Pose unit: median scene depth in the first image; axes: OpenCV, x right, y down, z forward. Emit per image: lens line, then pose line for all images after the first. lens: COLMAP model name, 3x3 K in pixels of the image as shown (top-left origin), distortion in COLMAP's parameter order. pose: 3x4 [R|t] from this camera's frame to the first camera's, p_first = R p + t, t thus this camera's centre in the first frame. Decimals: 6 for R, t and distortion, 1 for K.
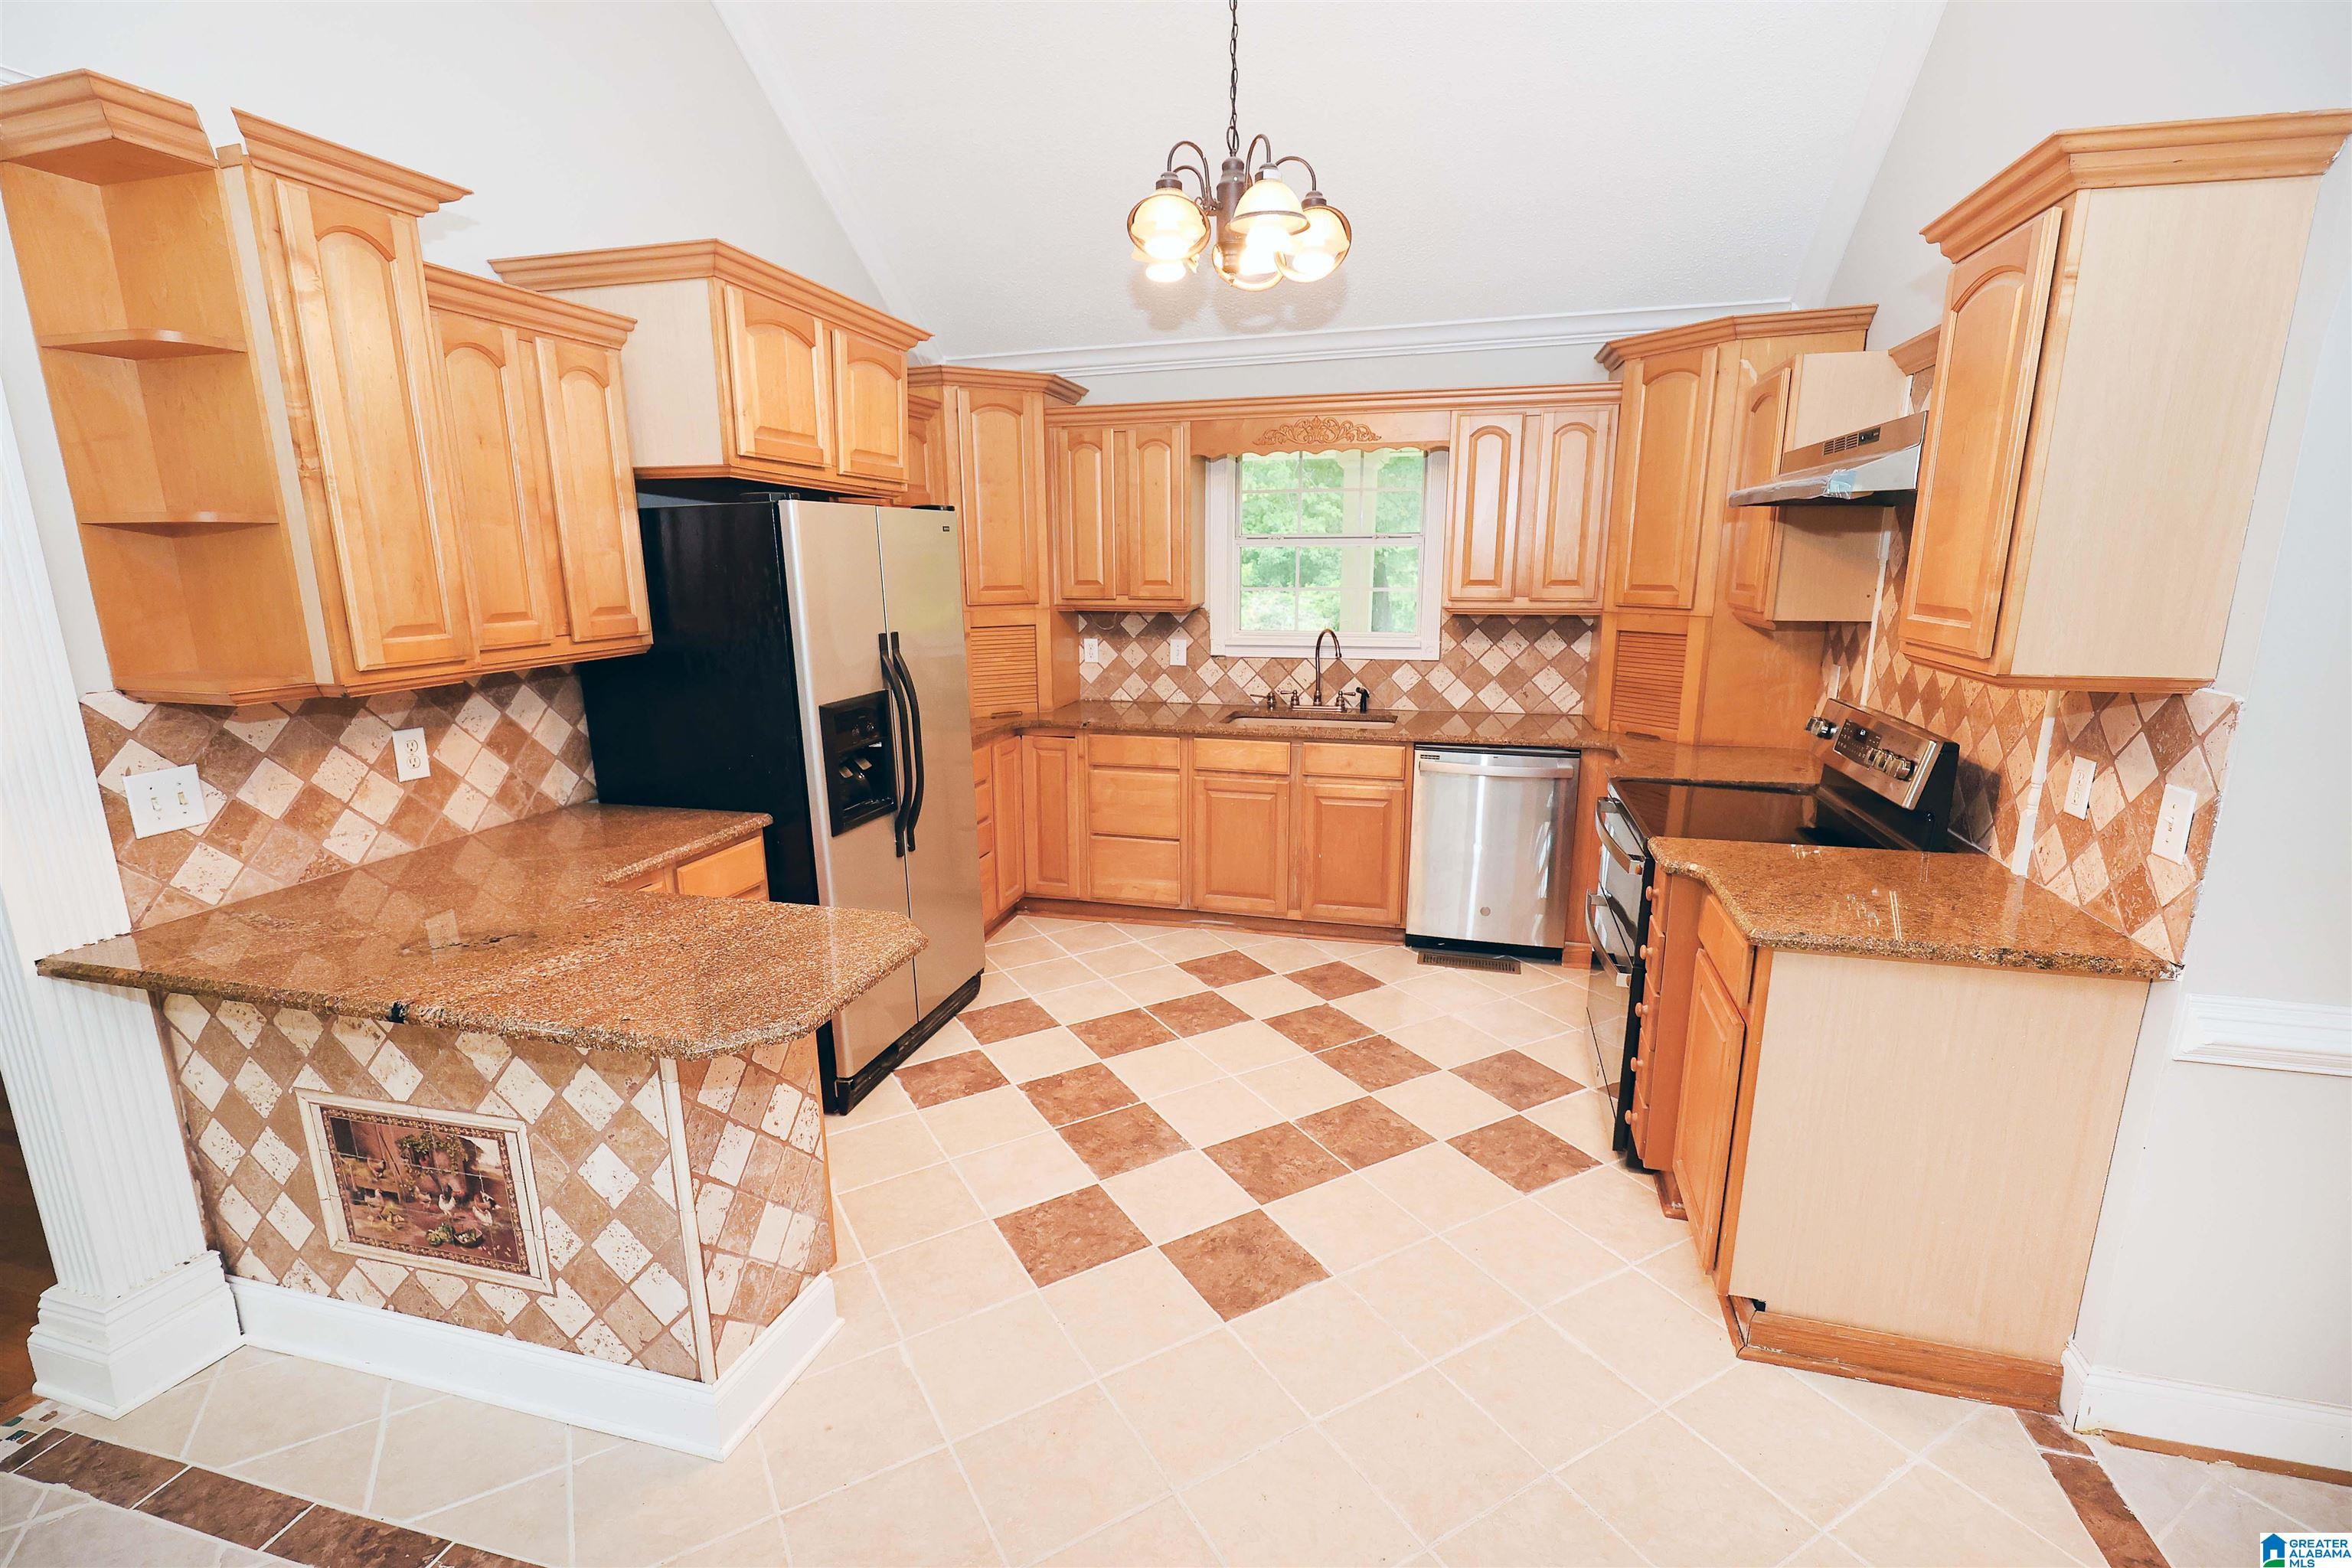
lens RADIAL K [[1061.3, 0, 1170.9], [0, 1061.3, 795.0], [0, 0, 1]] dist [-0.000989, -0.000310]
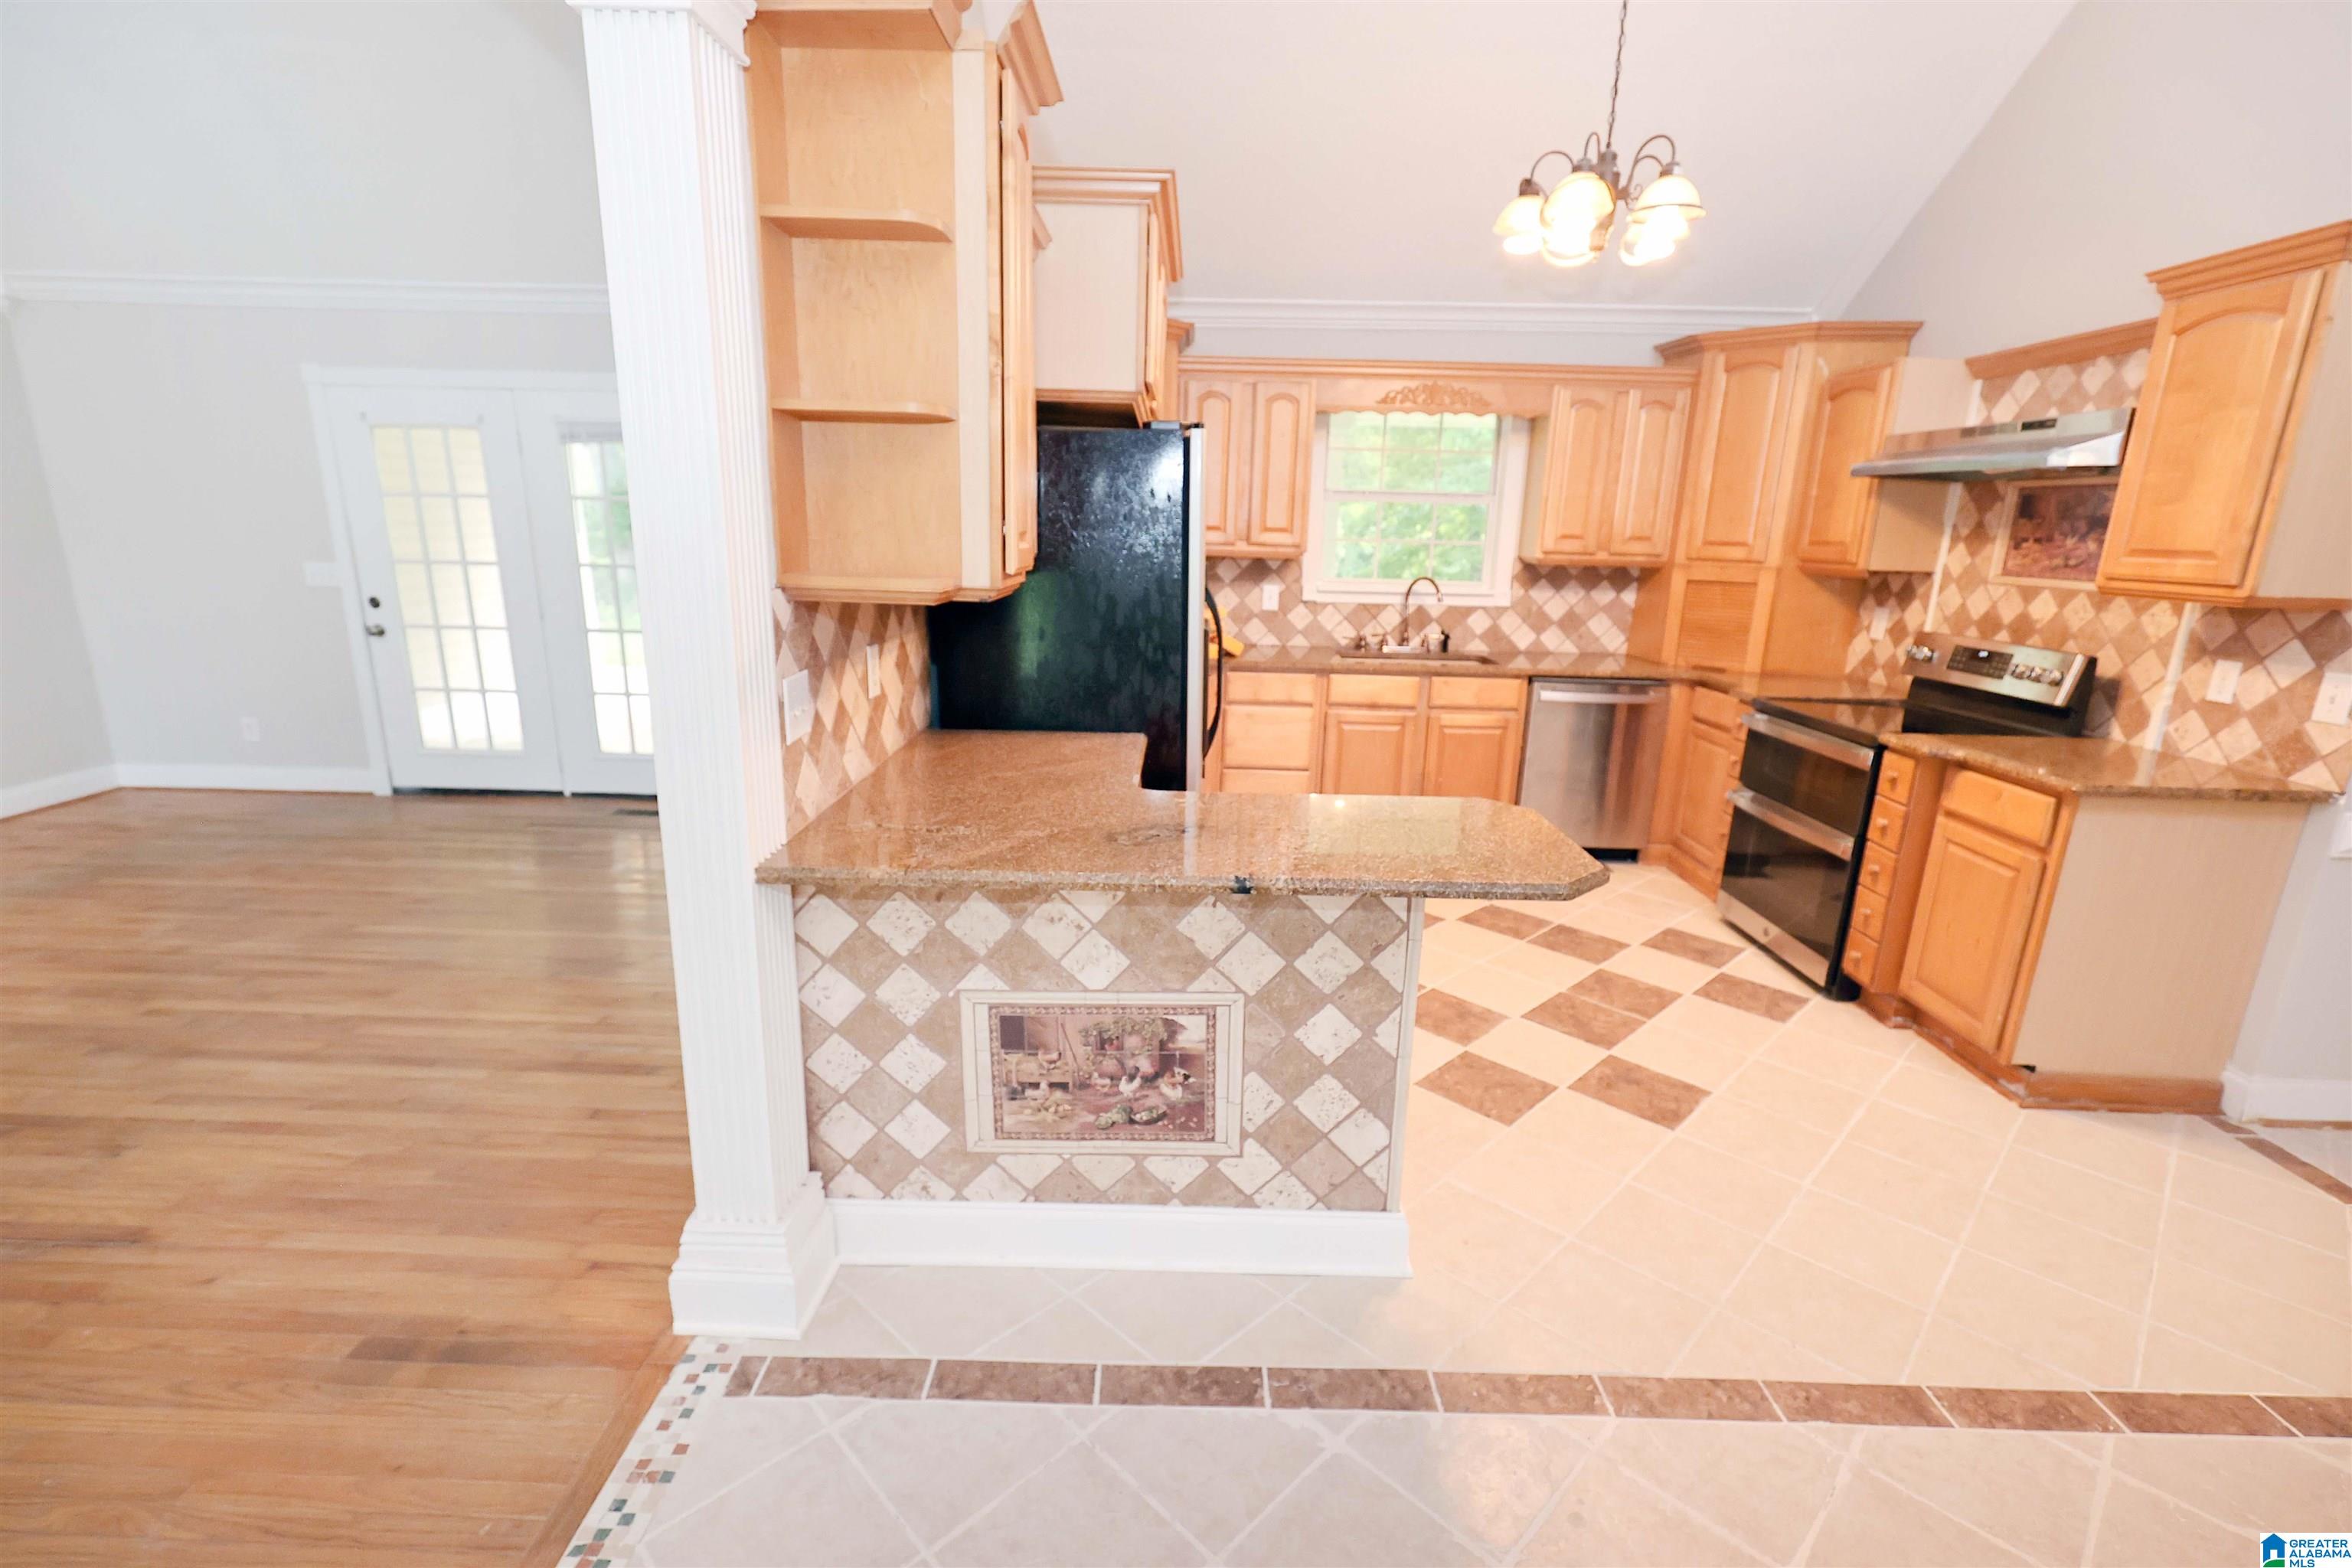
lens RADIAL K [[1061.3, 0, 1169.2], [0, 1061.3, 797.9], [0, 0, 1]] dist [-0.000989, -0.000310]
pose [[0.966783, -0.033233, 0.253428, -0.664365], [0.025258, 0.999080, 0.034657, 0.048418], [-0.254347, -0.027105, 0.966733, -0.014153]]
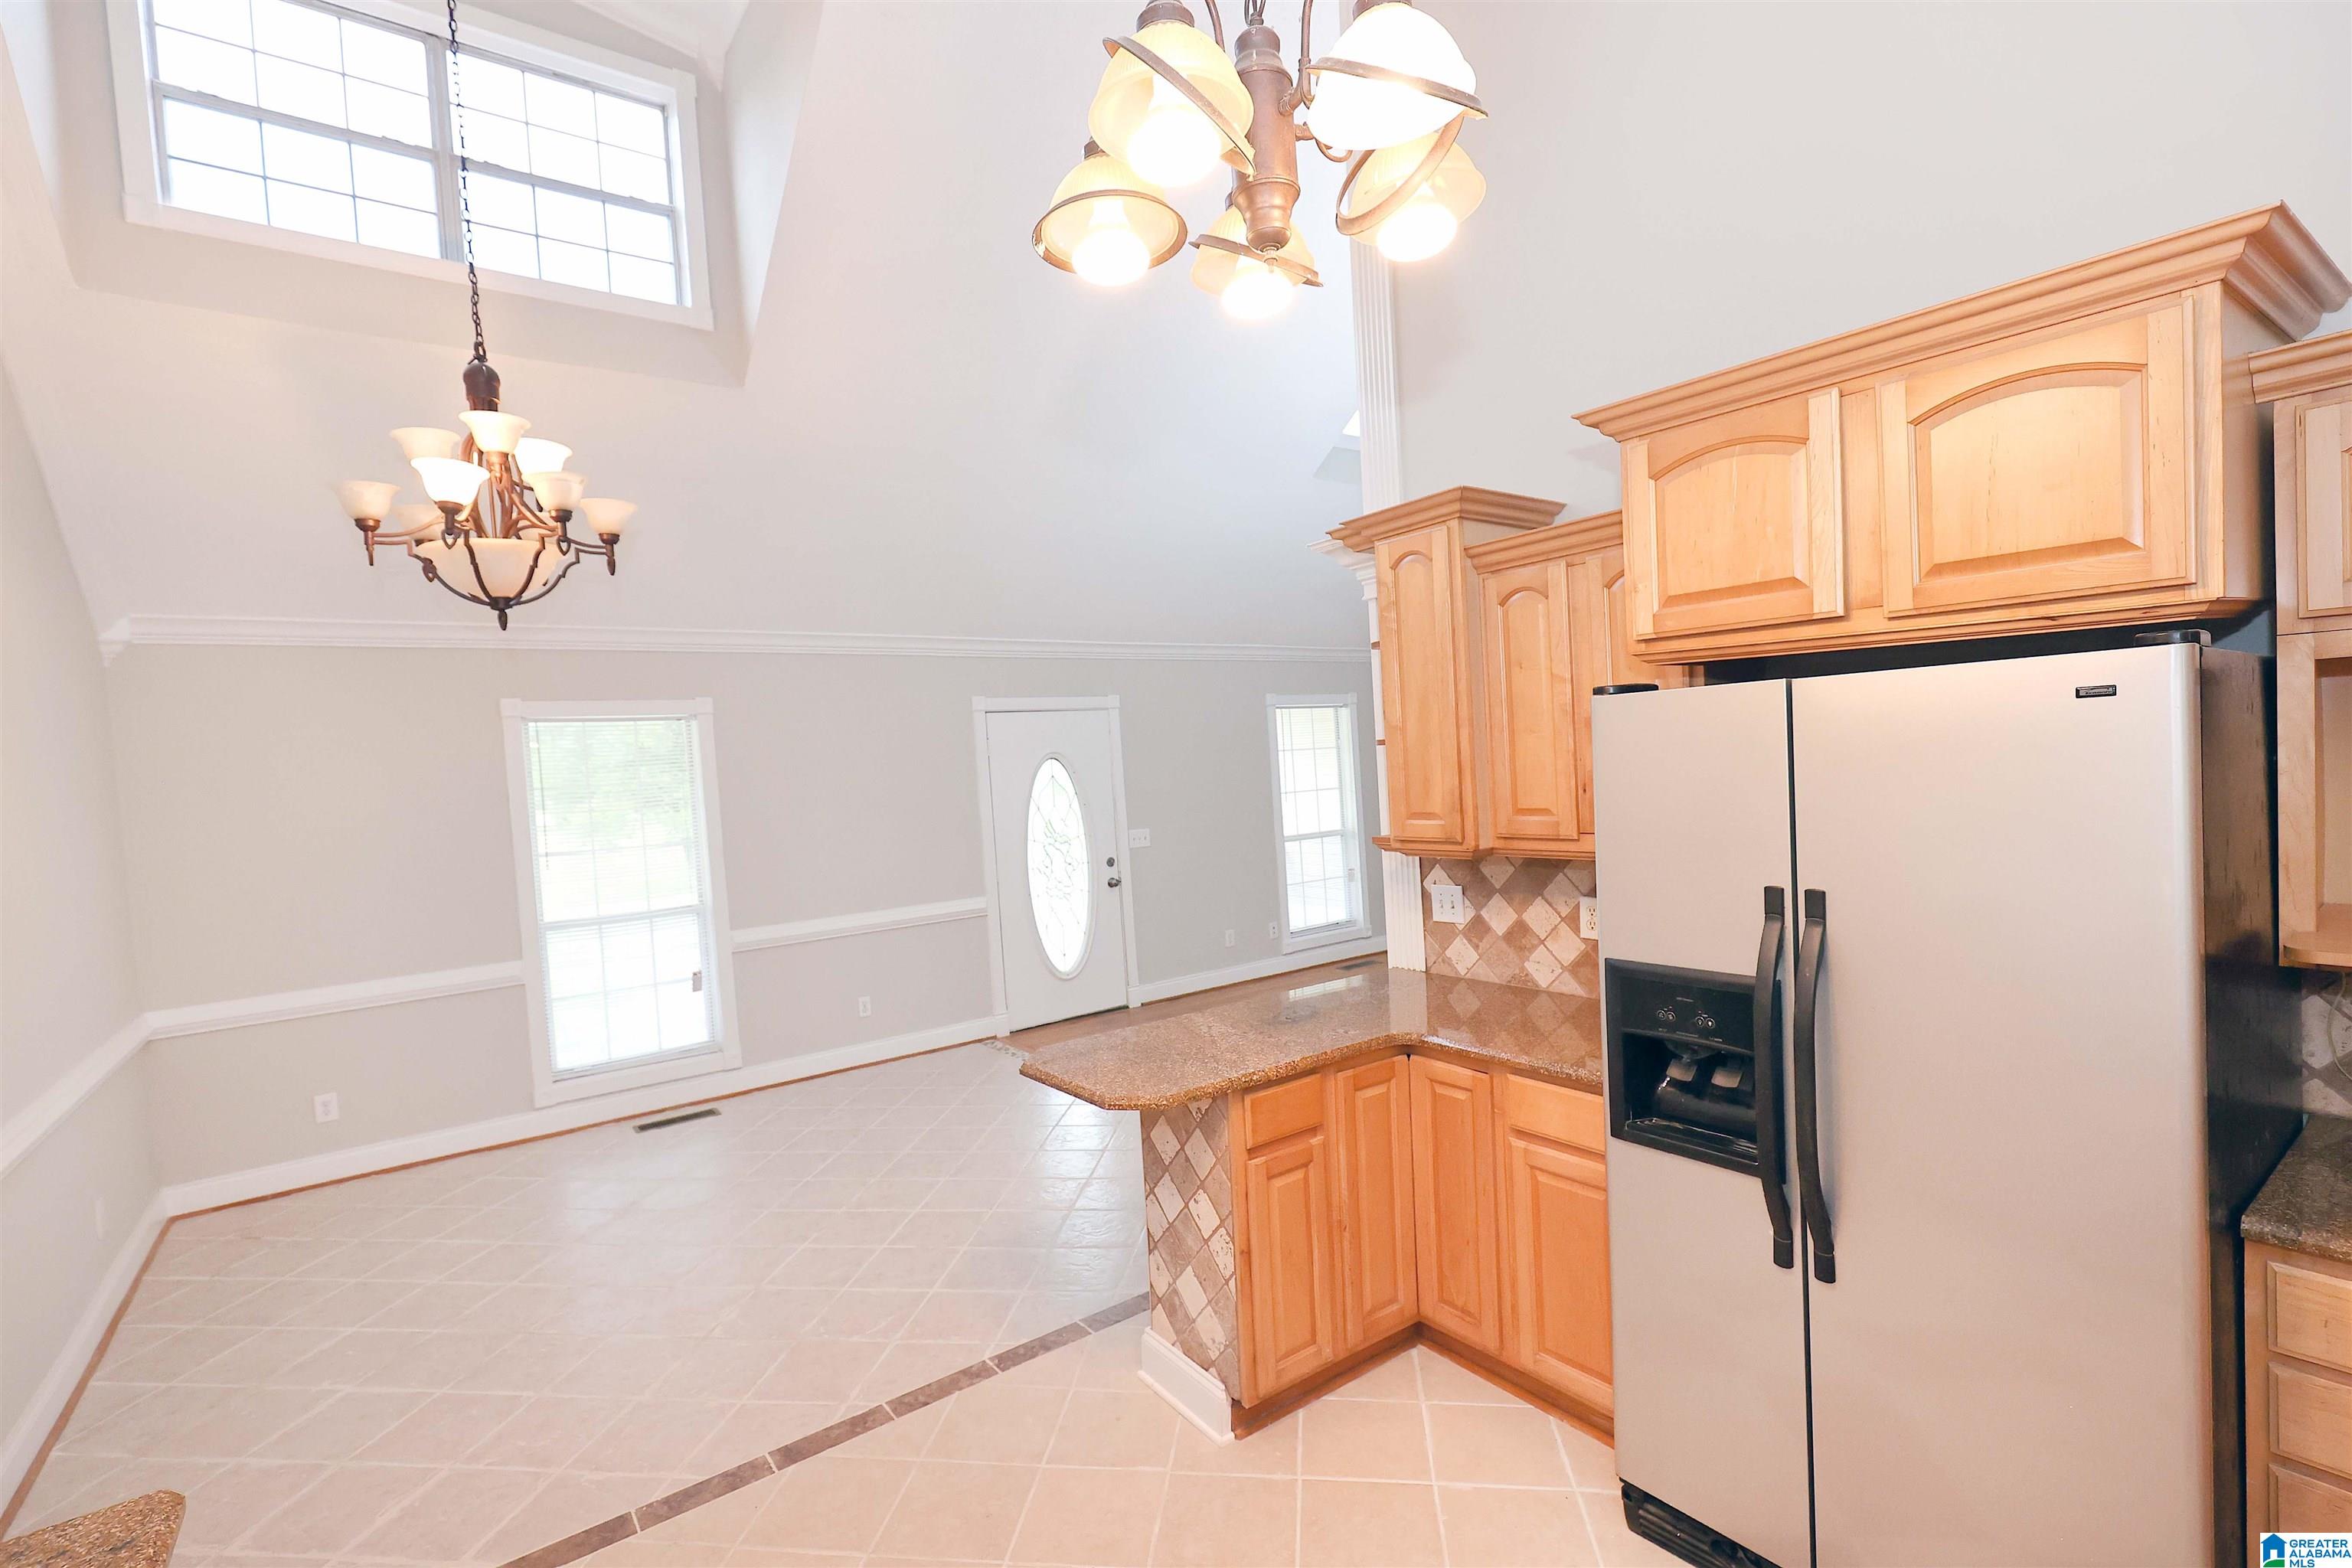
lens RADIAL K [[1061.3, 0, 1175.5], [0, 1061.3, 801.1], [0, 0, 1]] dist [-0.000989, -0.000310]
pose [[-0.615146, 0.072262, -0.785095, 0.462634], [-0.116512, 0.976525, 0.181173, -0.307790], [0.779757, 0.202921, -0.592286, 1.237846]]
